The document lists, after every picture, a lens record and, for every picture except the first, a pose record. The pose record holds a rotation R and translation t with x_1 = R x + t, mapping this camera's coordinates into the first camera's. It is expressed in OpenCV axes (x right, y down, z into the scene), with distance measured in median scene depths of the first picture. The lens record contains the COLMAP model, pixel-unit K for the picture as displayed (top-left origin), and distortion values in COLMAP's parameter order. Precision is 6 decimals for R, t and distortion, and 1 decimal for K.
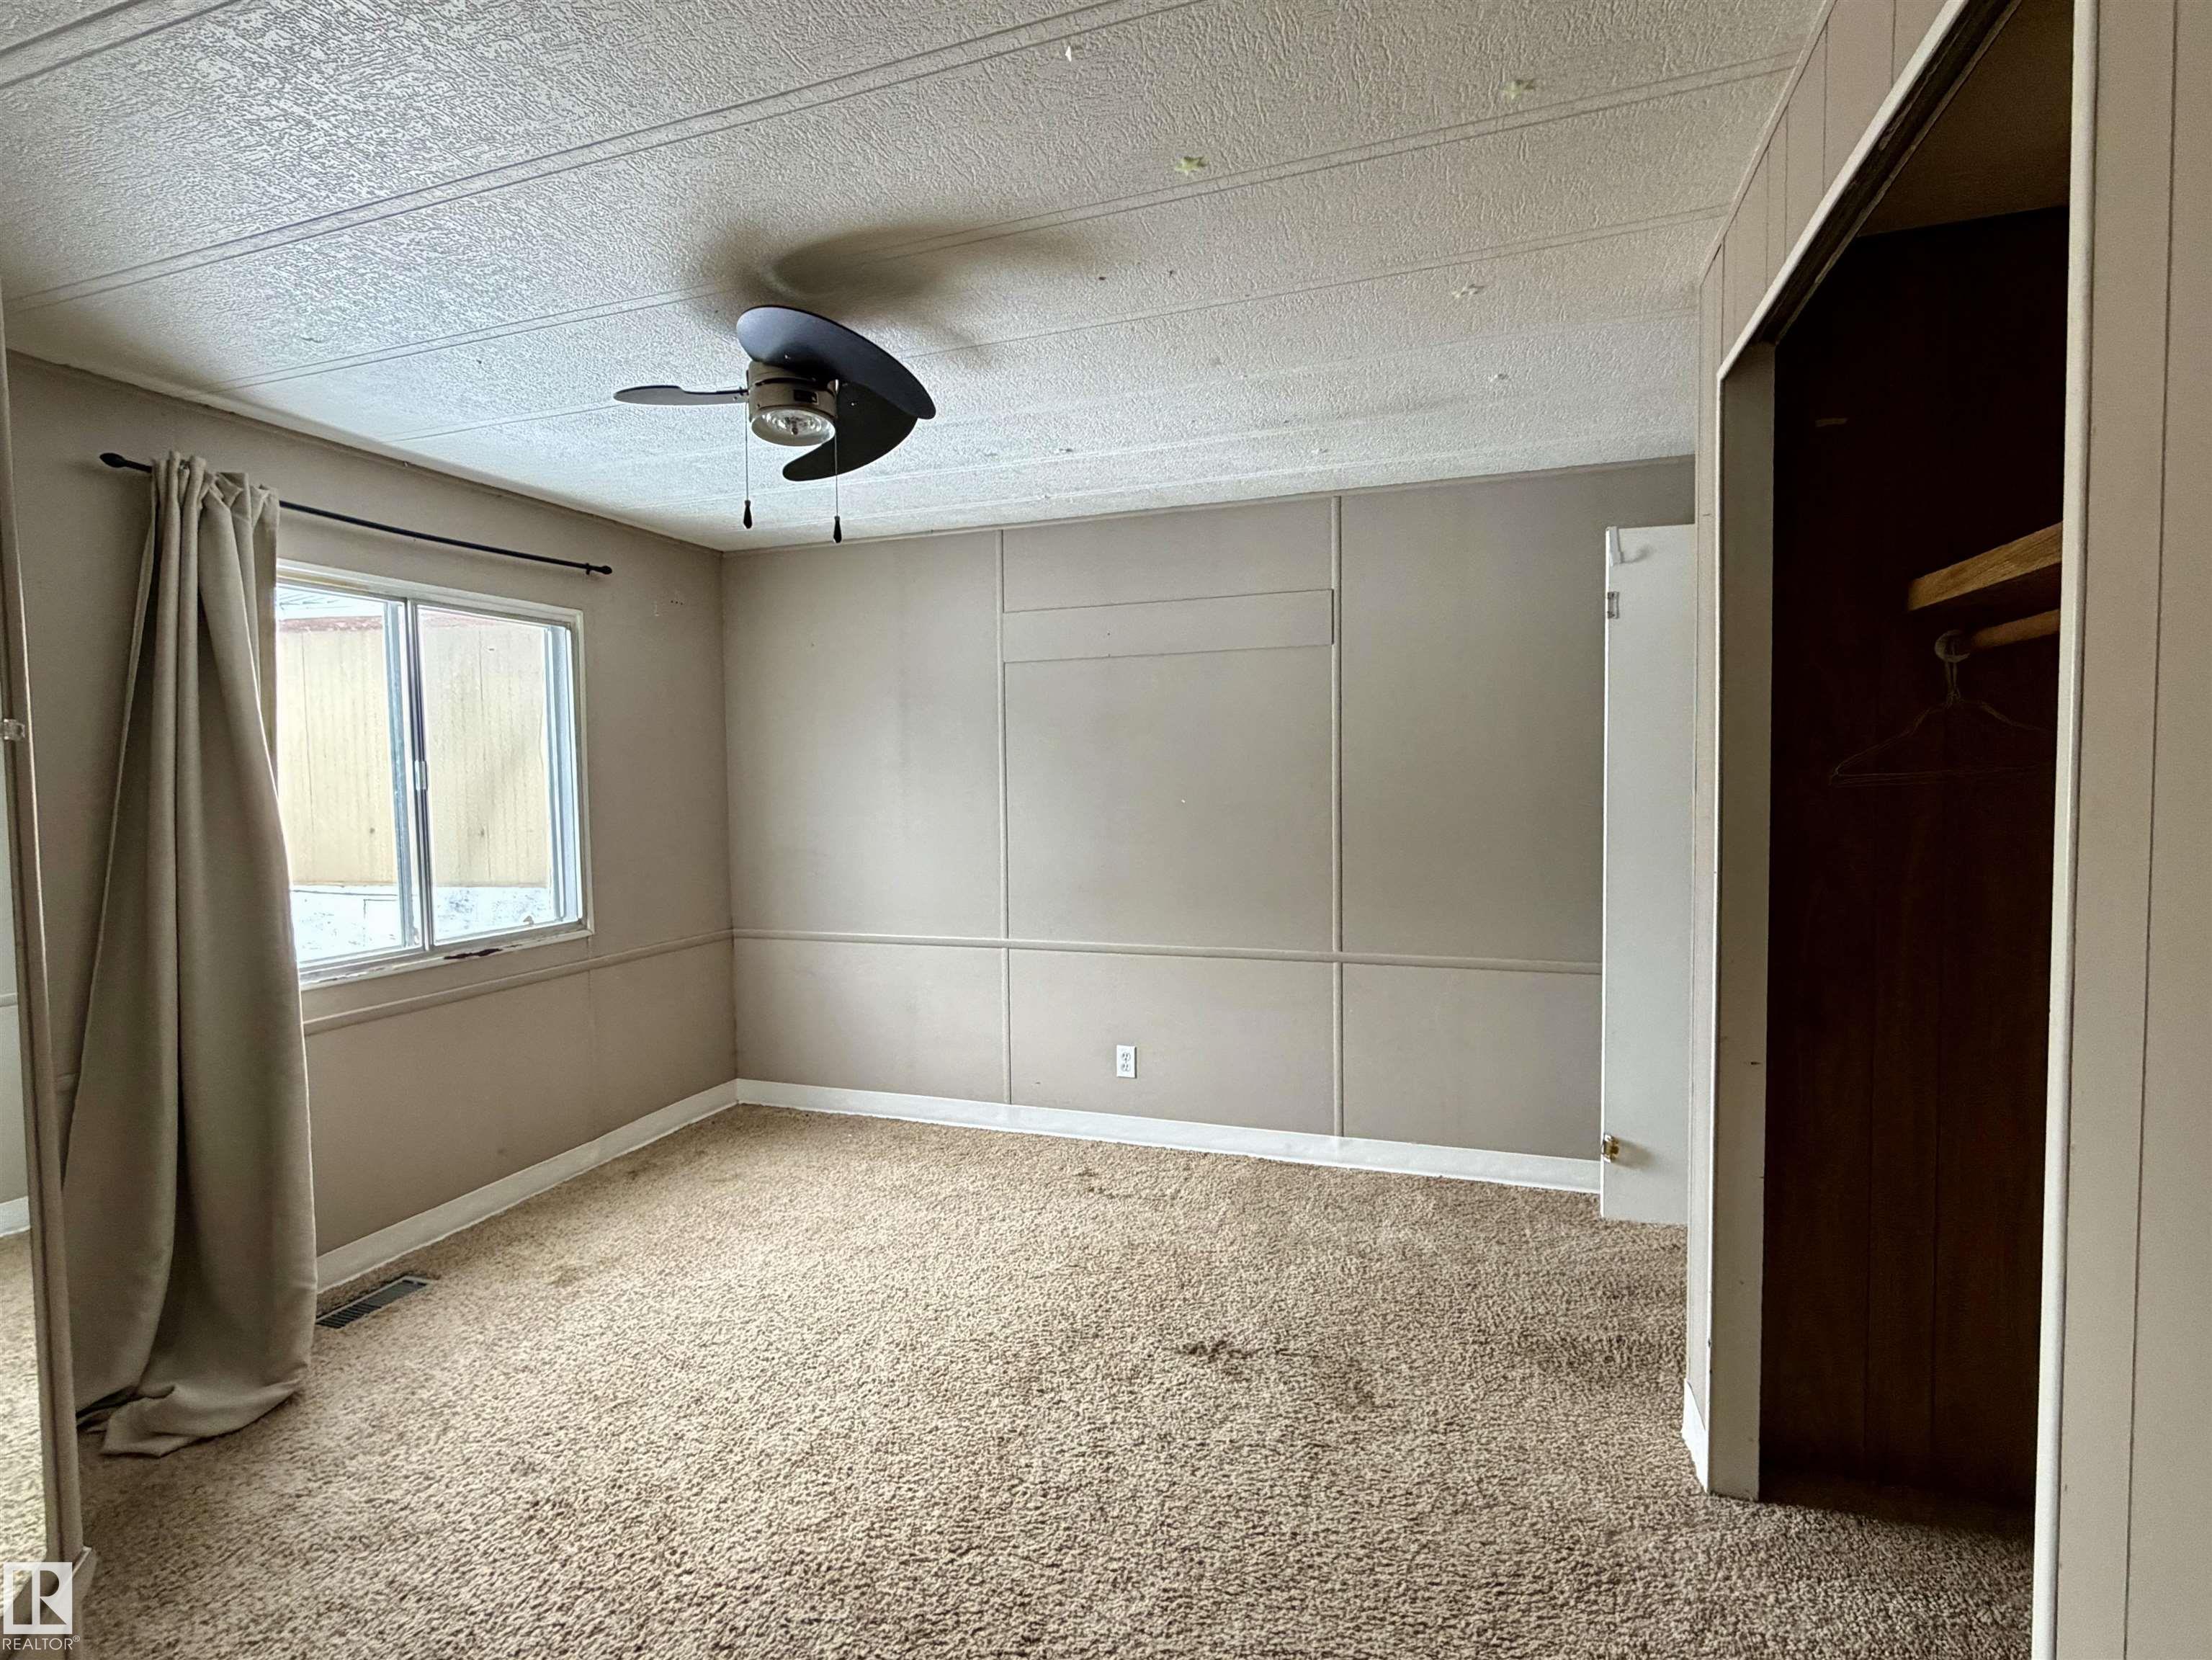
lens RADIAL K [[1058.1, 0, 1106.0], [0, 1058.1, 830.0], [0, 0, 1]] dist [-0.000130, 0.000277]
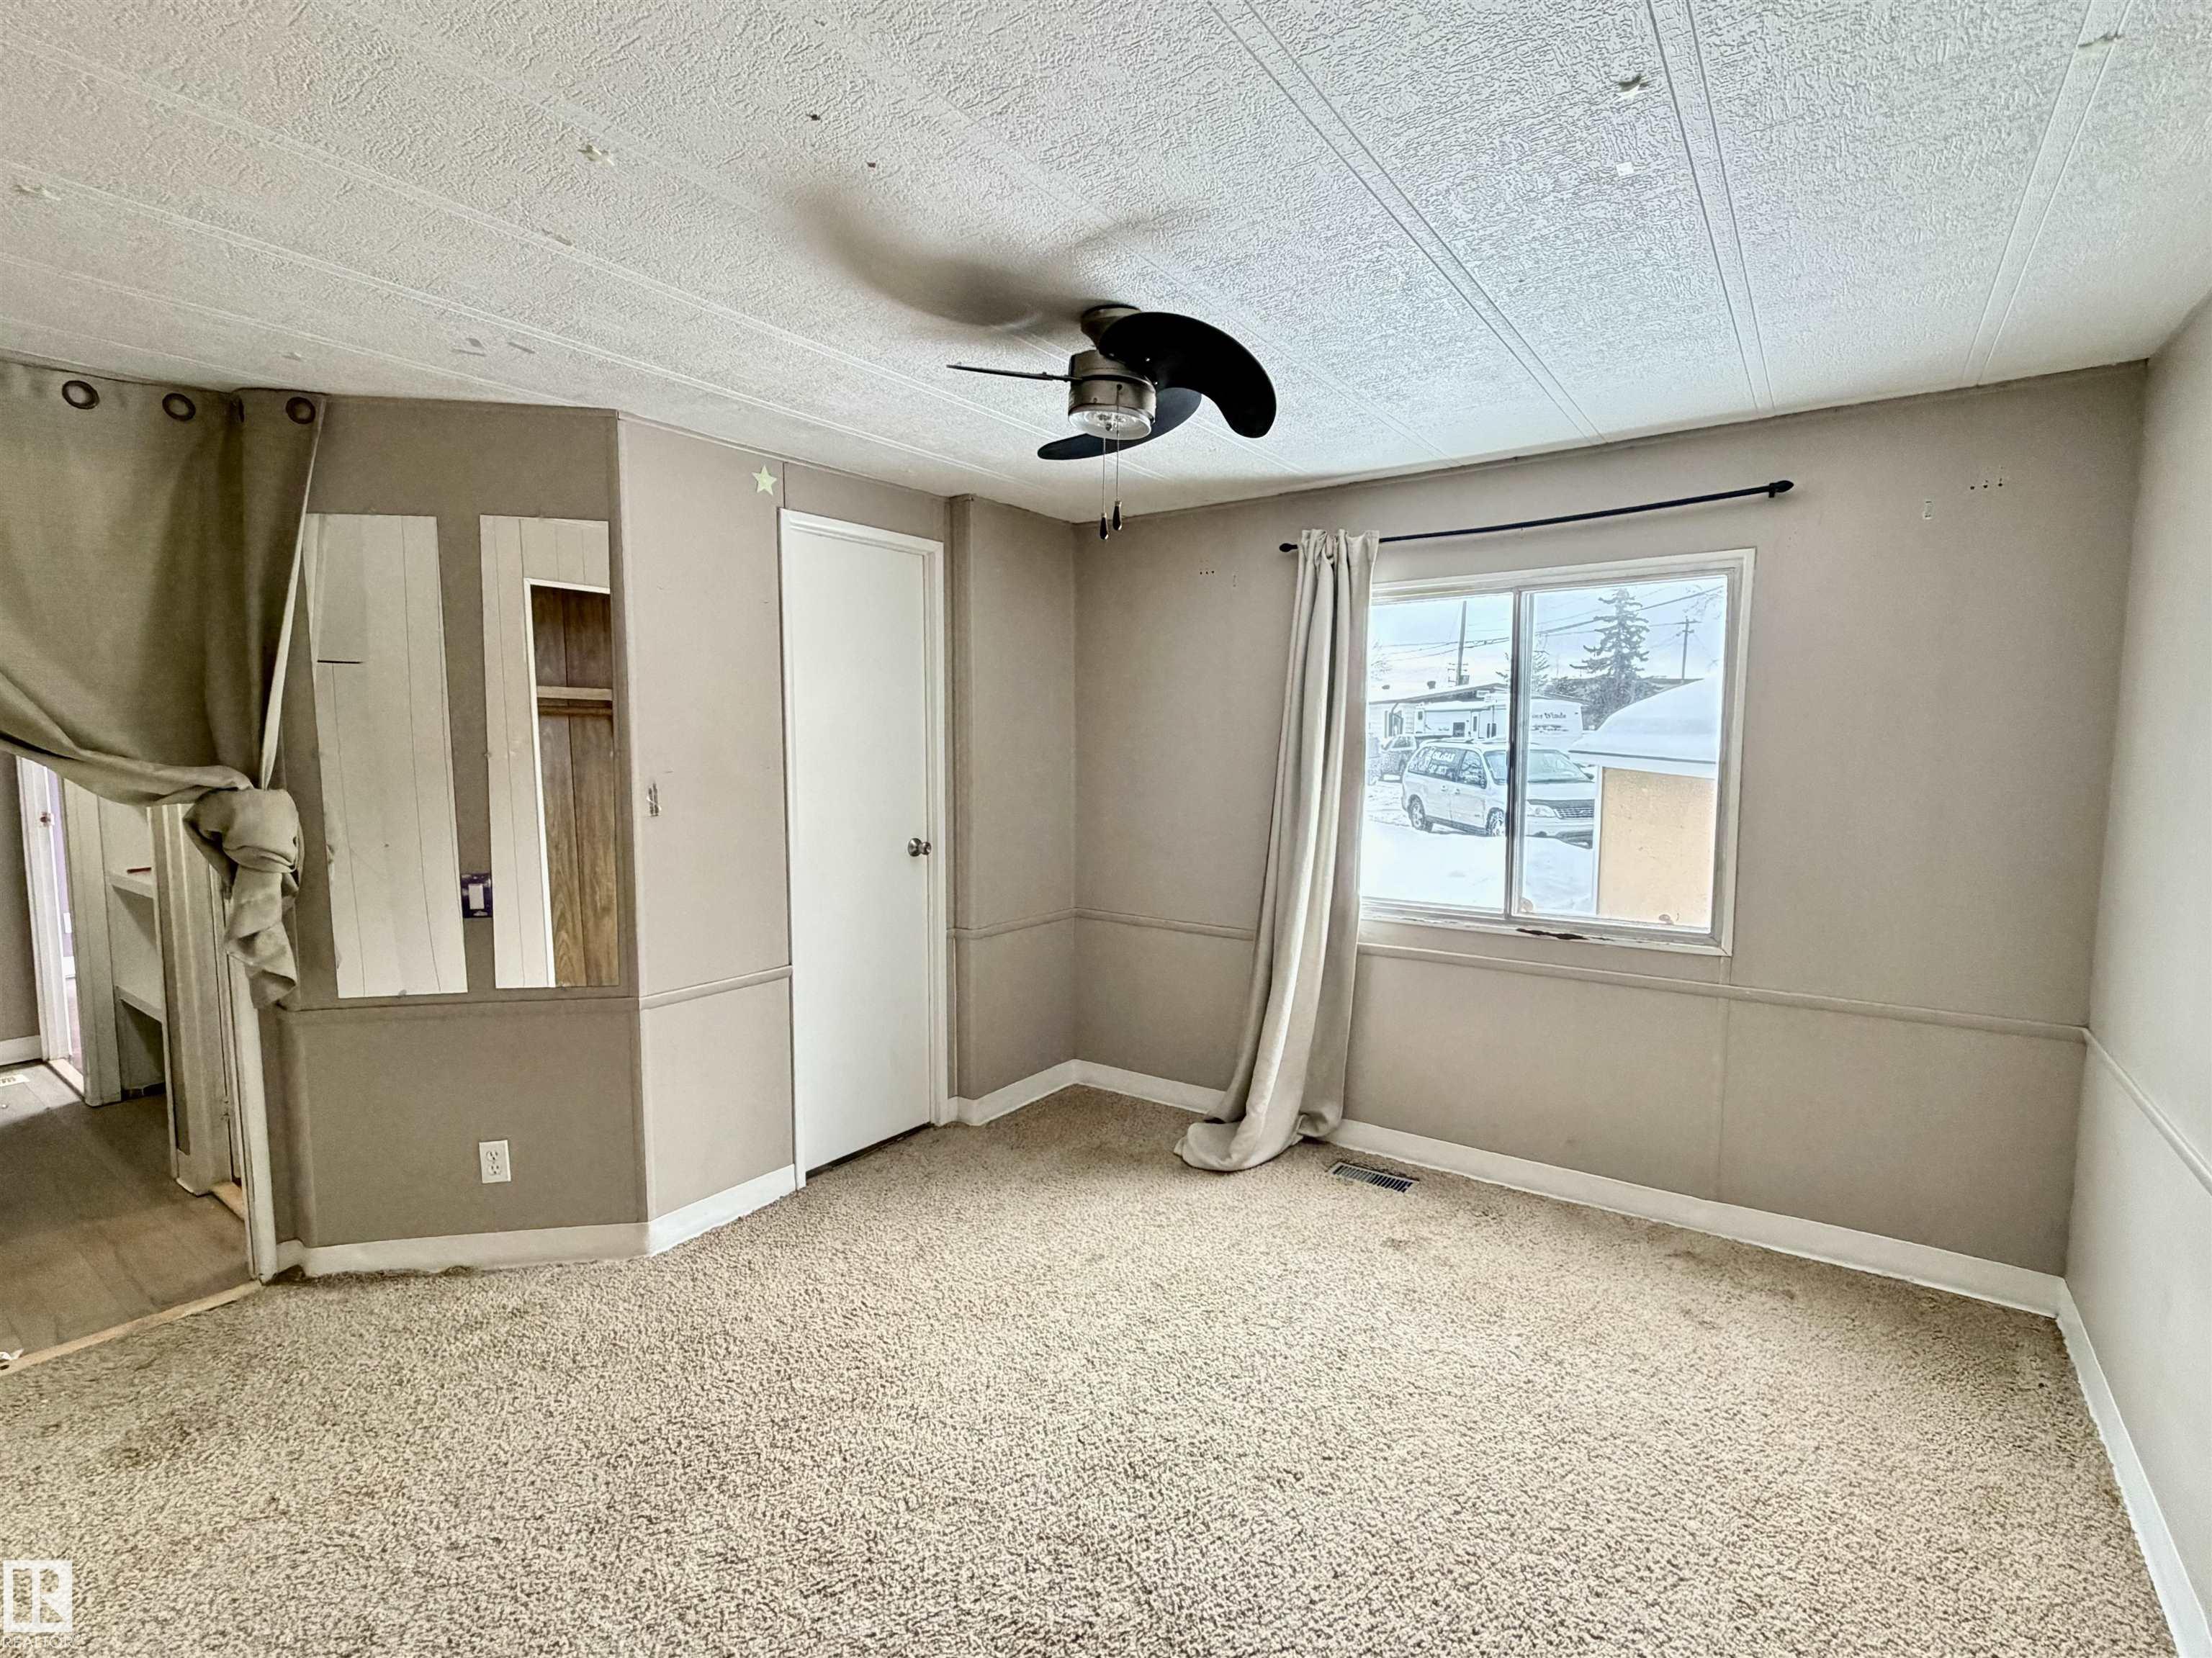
lens RADIAL K [[1029.4, 0, 1106.0], [0, 1029.4, 829.0], [0, 0, 1]] dist [0.000234, -0.000102]
pose [[-0.277440, 0.097281, -0.955805, 0.642662], [-0.046726, 0.992317, 0.114561, -0.106996], [0.959606, 0.076444, -0.270763, 1.253743]]
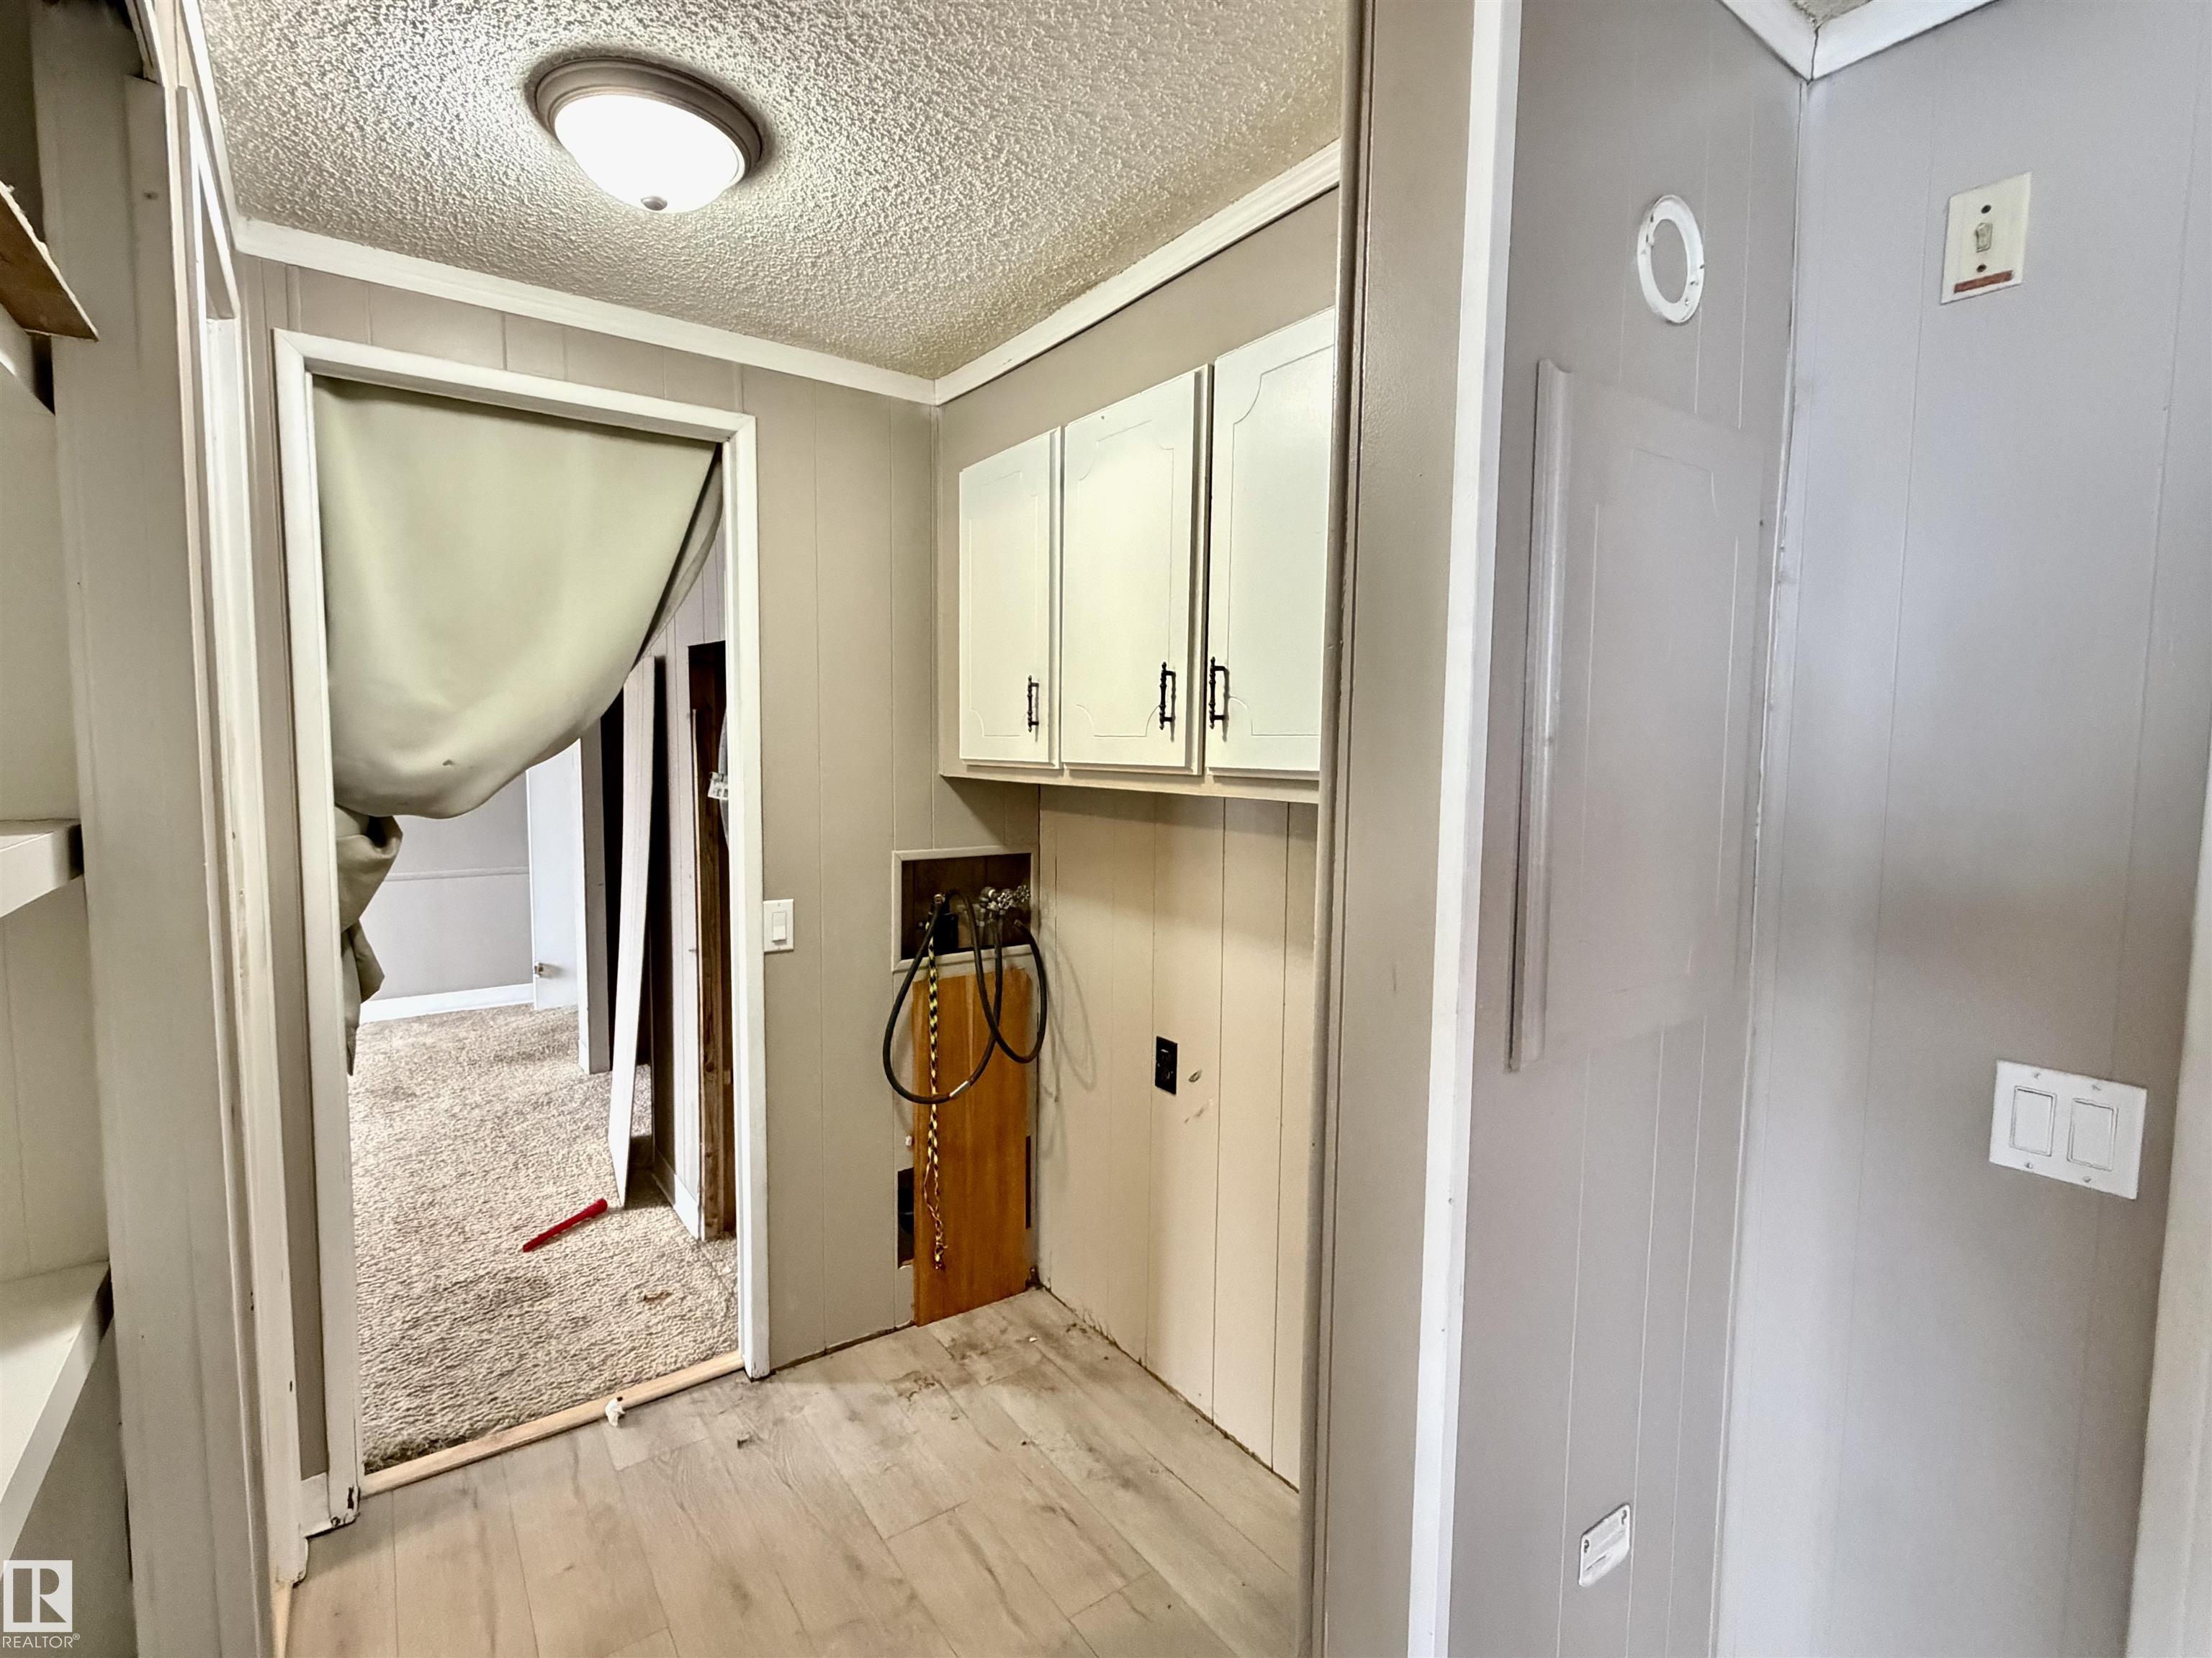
lens RADIAL K [[1061.0, 0, 1106.0], [0, 1061.0, 829.0], [0, 0, 1]] dist [0.000508, 0.000120]
pose [[0.583079, -0.045785, 0.811125, -0.537989], [0.020282, 0.998920, 0.041806, 0.020153], [-0.812163, -0.007925, 0.583377, -1.083775]]
